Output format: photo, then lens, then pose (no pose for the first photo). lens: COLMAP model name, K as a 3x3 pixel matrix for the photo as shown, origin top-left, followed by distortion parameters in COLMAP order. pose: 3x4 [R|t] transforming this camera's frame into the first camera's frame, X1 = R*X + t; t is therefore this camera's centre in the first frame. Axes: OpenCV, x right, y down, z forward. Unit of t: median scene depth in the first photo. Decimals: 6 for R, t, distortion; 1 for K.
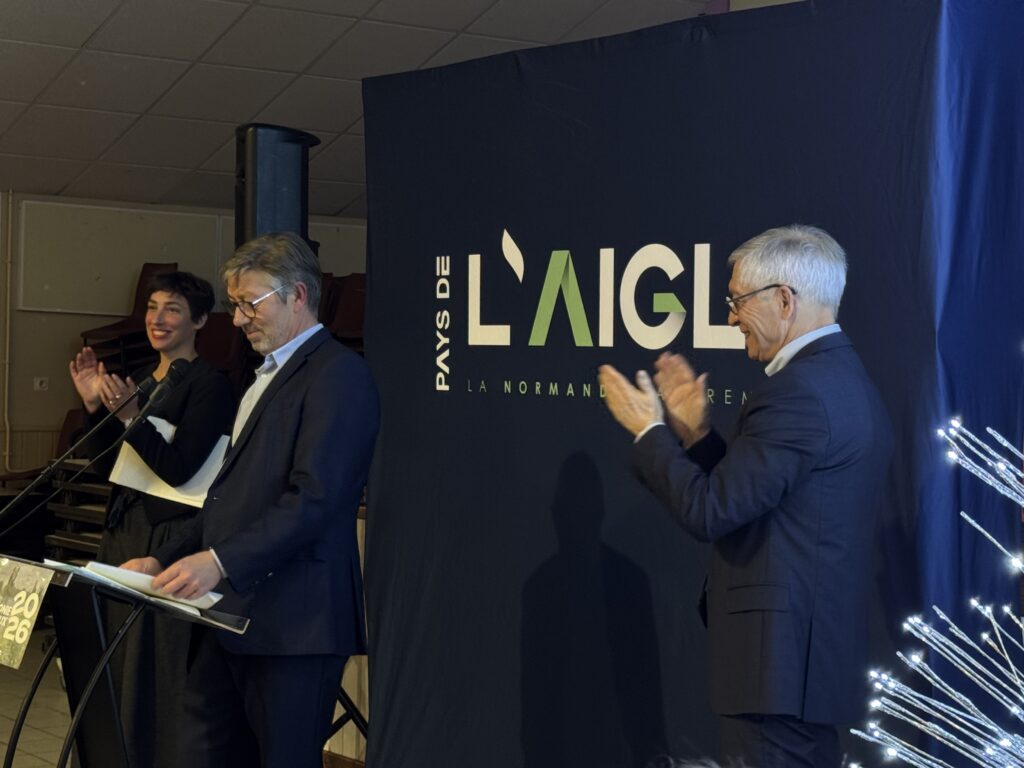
lens RADIAL K [[2006.3, 0, 518.8], [0, 2006.3, 383.7], [0, 0, 1]] dist [0.094709, 0.000000]
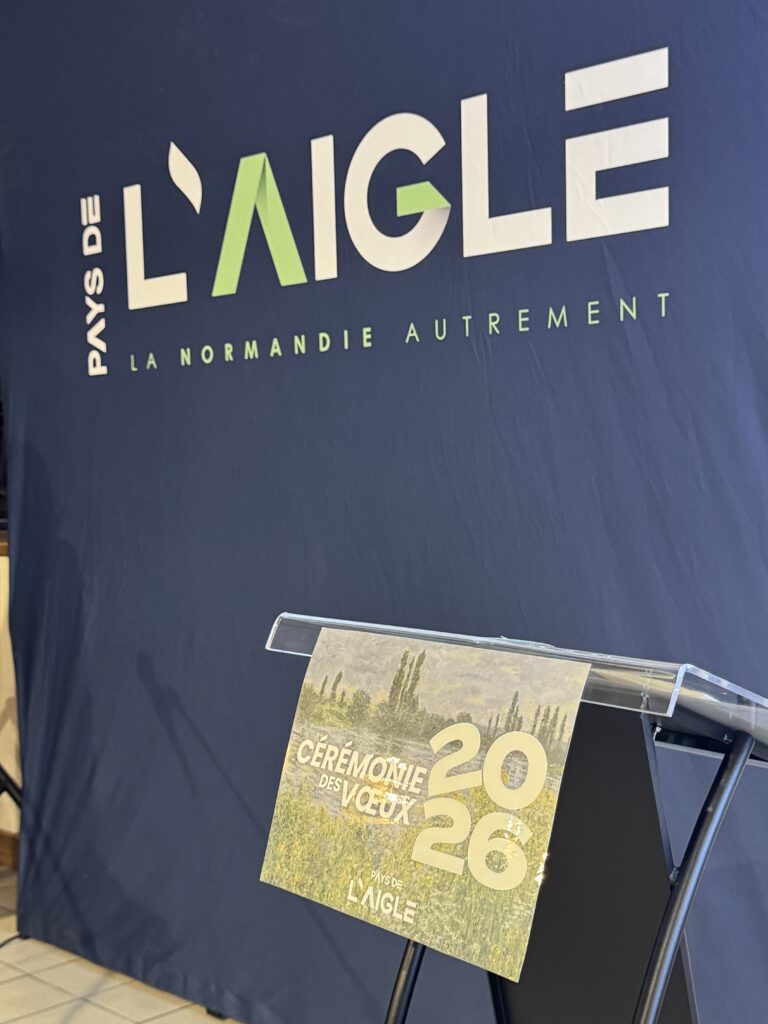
lens RADIAL K [[1377.1, 0, 394.3], [0, 1377.1, 505.8], [0, 0, 1]] dist [0.197660, 0.000000]
pose [[0.986703, -0.034507, 0.158831, -0.013109], [0.033738, 0.999402, 0.007541, 0.056650], [-0.158996, -0.002082, 0.987277, 0.483799]]
